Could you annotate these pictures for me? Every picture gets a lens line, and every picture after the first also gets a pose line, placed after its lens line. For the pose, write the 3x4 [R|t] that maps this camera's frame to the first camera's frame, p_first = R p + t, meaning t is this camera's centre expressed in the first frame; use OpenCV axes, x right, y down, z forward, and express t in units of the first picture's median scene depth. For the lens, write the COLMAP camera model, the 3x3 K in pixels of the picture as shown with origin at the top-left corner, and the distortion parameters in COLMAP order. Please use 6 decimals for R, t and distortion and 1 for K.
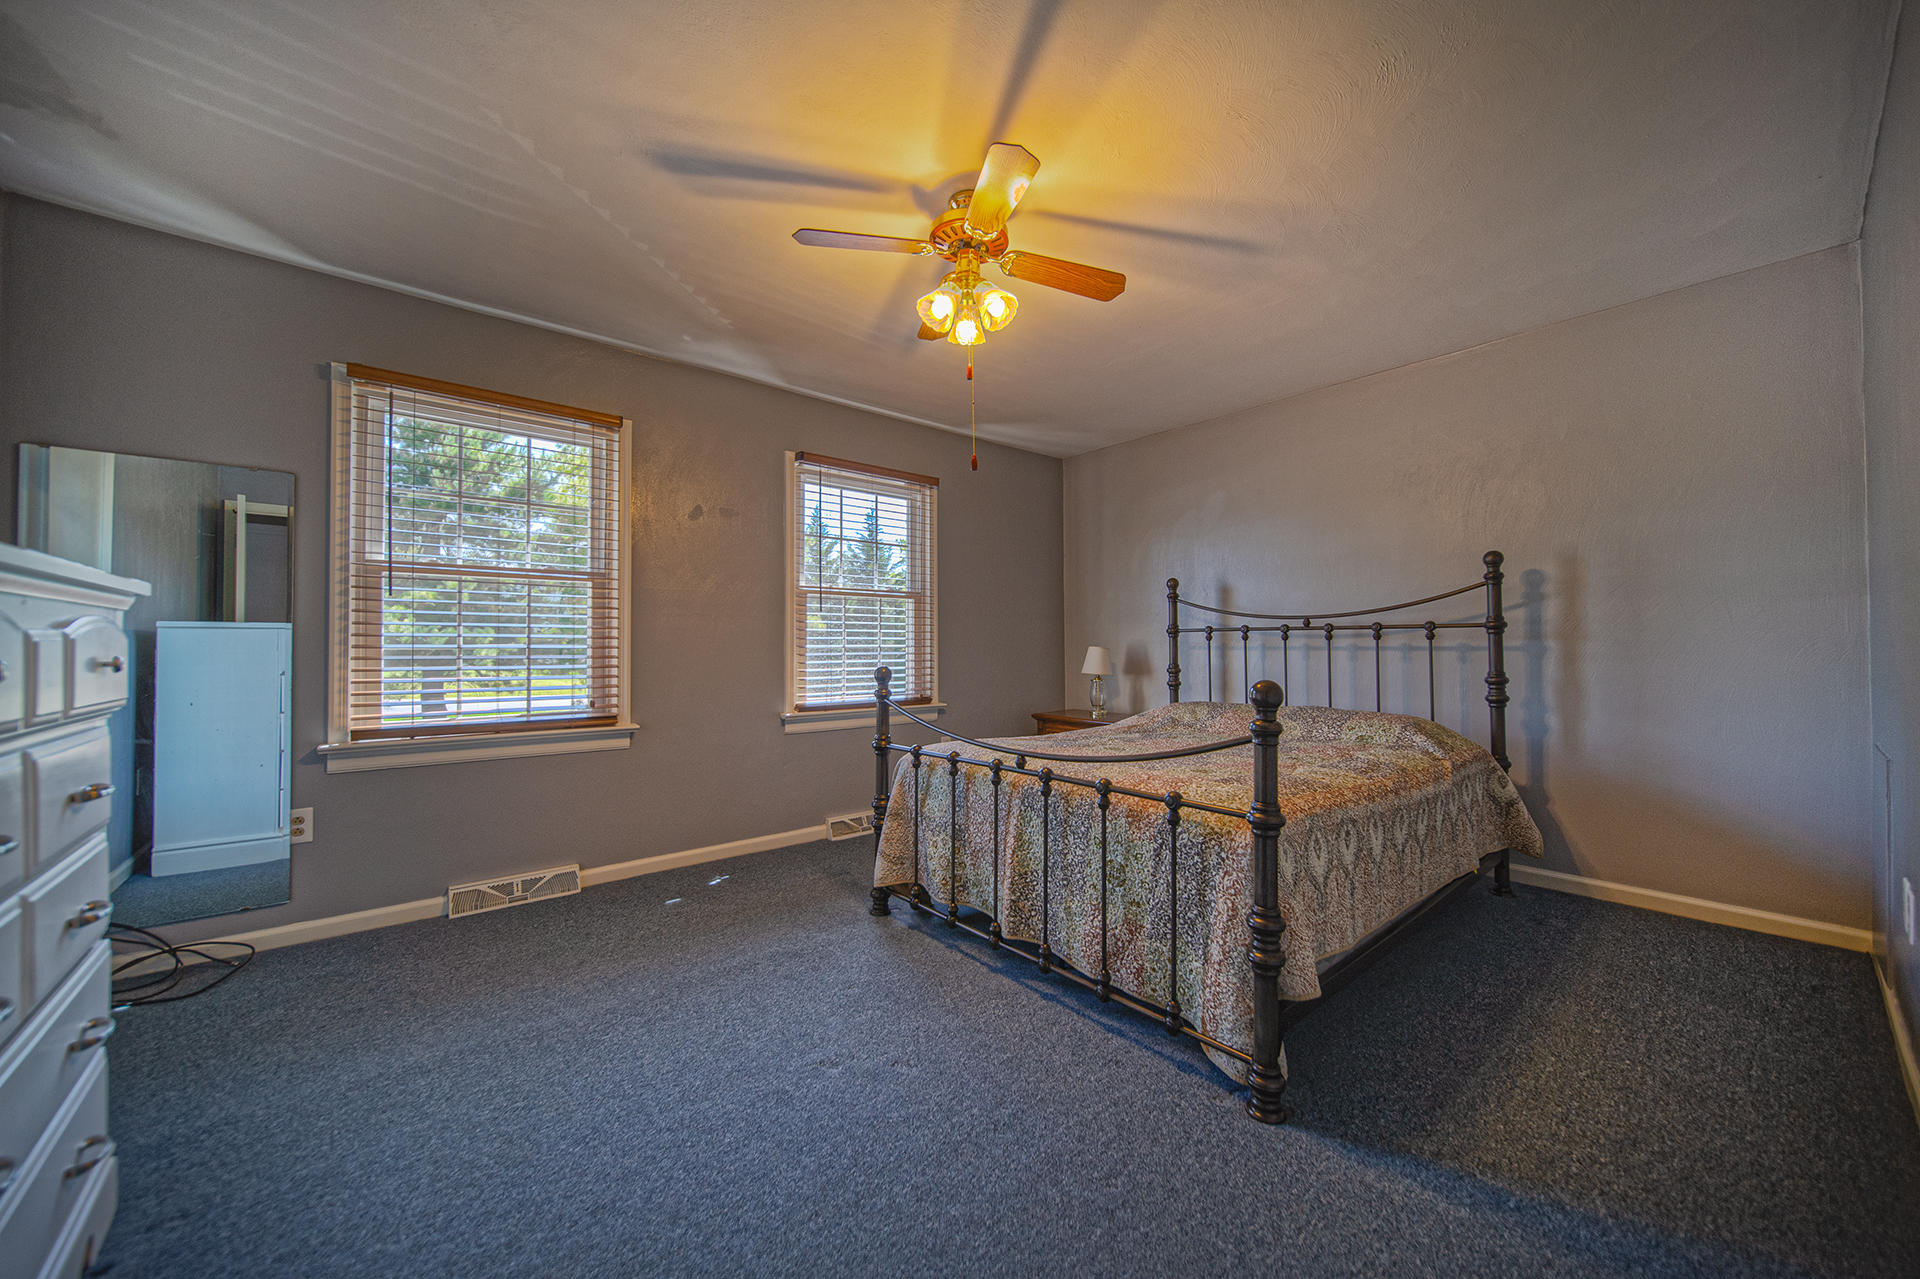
lens RADIAL K [[690.9, 0, 931.2], [0, 690.9, 639.1], [0, 0, 1]] dist [-0.000918, 0.000026]
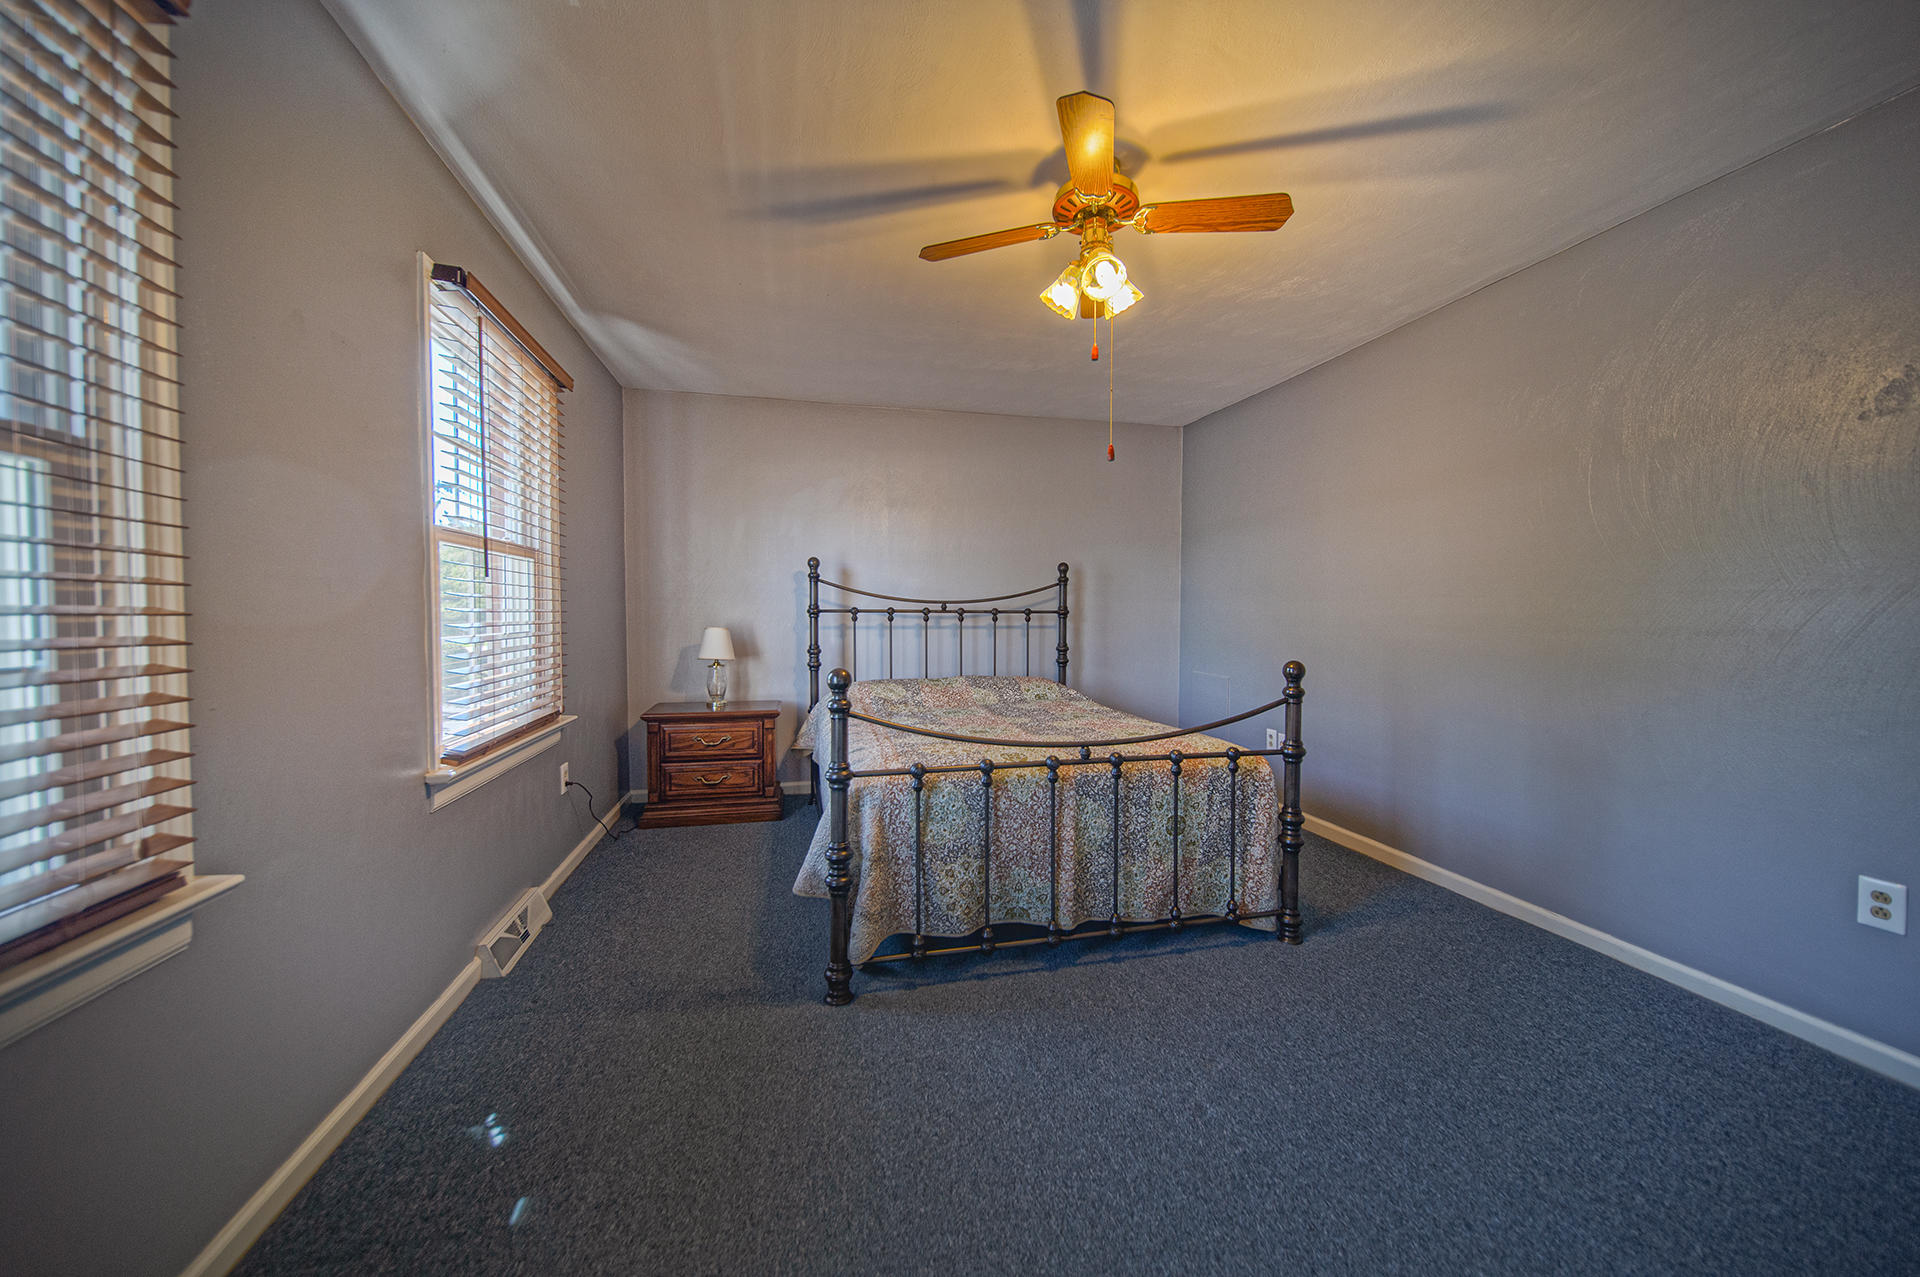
lens RADIAL K [[704.2, 0, 957.5], [0, 704.2, 635.5], [0, 0, 1]] dist [0.000549, -0.000120]
pose [[0.423097, -0.029427, 0.905607, -0.673996], [-0.012412, 0.999190, 0.038267, -0.025443], [-0.905999, -0.027432, 0.422389, 0.556276]]
